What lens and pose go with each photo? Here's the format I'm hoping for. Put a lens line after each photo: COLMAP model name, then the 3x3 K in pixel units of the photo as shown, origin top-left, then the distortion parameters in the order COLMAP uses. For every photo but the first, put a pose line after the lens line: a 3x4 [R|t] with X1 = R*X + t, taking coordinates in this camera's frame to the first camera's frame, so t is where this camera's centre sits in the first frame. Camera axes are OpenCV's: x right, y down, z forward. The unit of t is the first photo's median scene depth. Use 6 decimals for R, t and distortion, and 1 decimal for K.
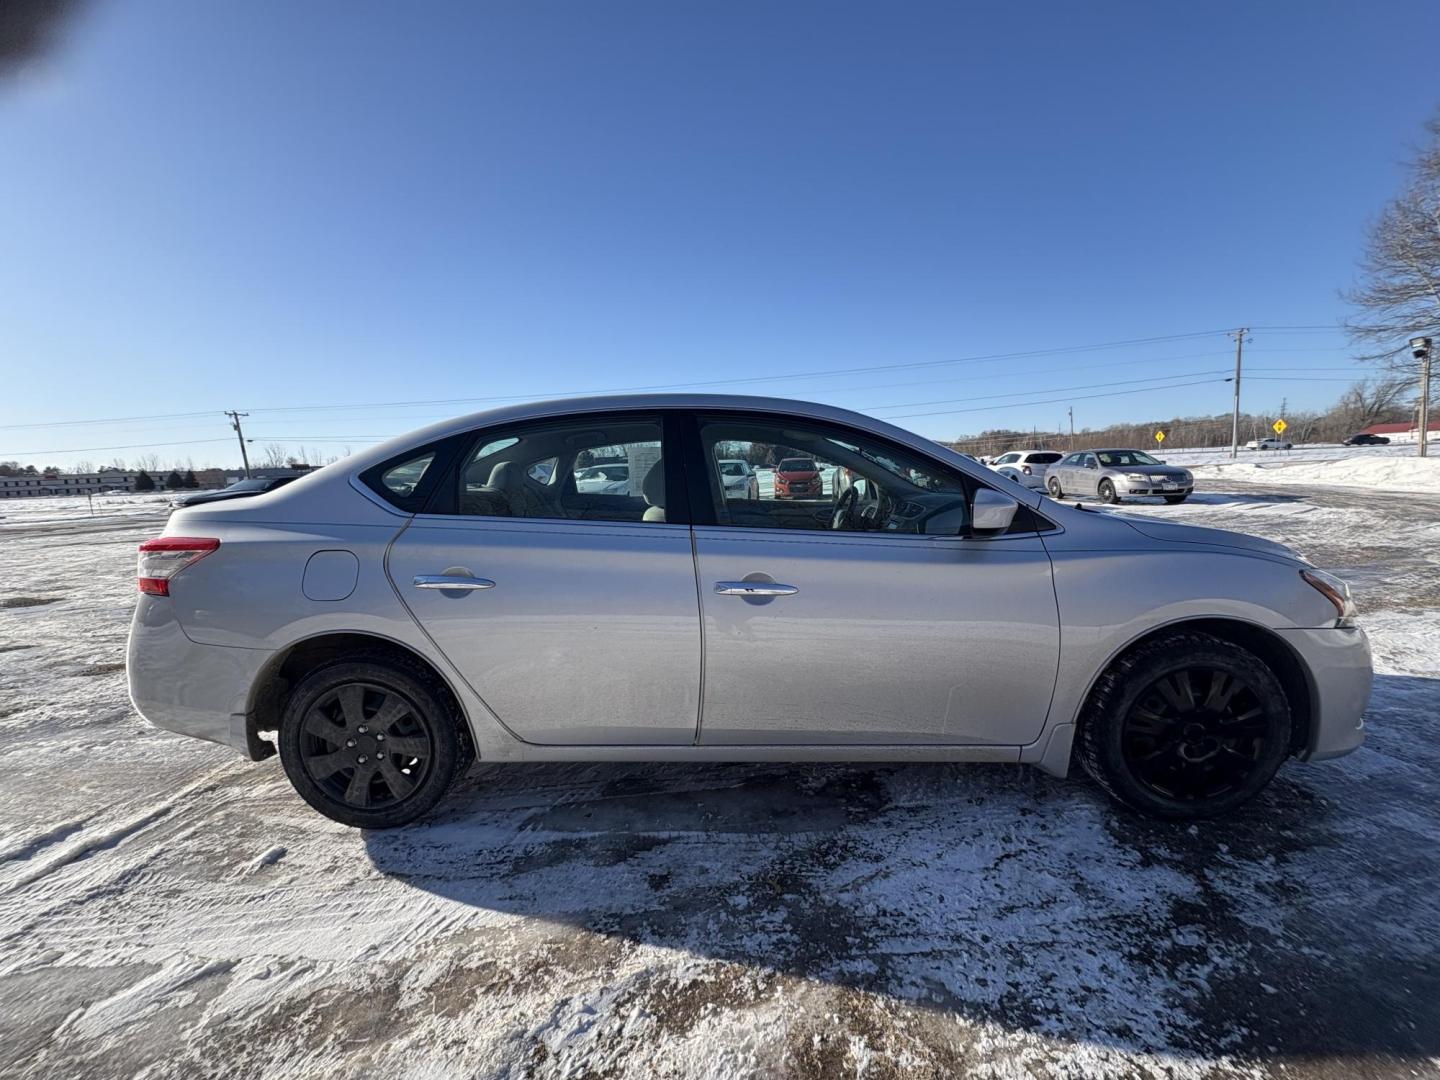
lens RADIAL K [[570.7, 0, 721.1], [0, 570.7, 537.8], [0, 0, 1]] dist [-0.001722, -0.000065]
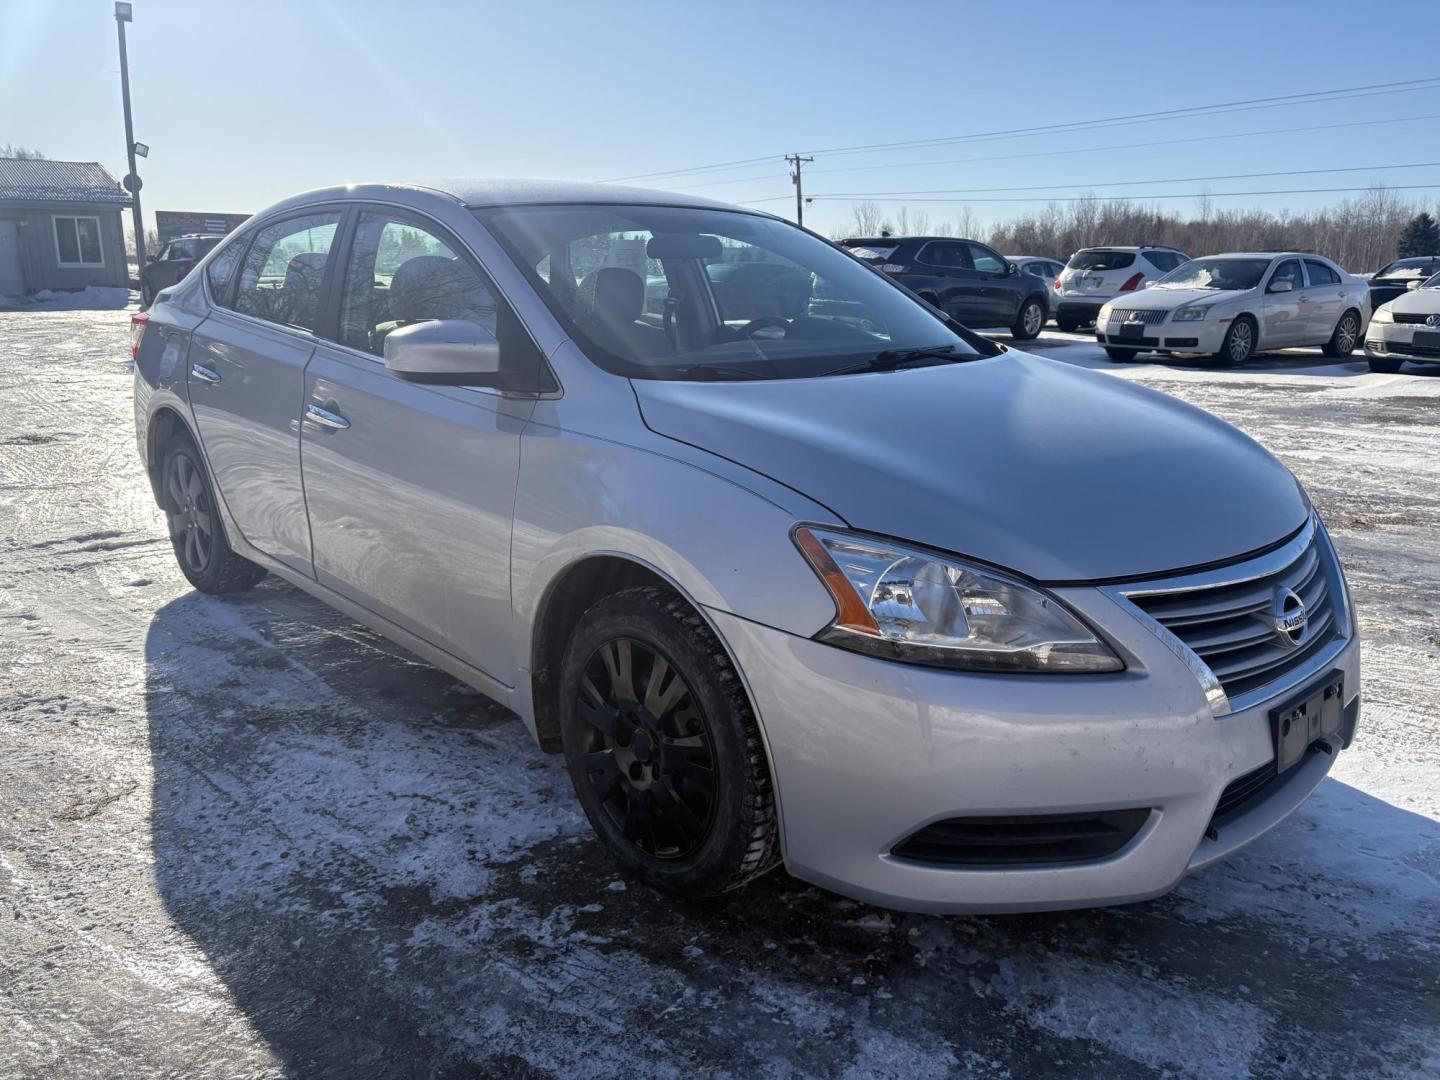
lens RADIAL K [[1094.5, 0, 718.9], [0, 1094.5, 534.3], [0, 0, 1]] dist [0.038148, -0.040576]
pose [[0.693239, 0.206848, -0.690386, 1.897411], [-0.114994, 0.977402, 0.177372, -0.118890], [0.711474, -0.043570, 0.701360, 0.262334]]
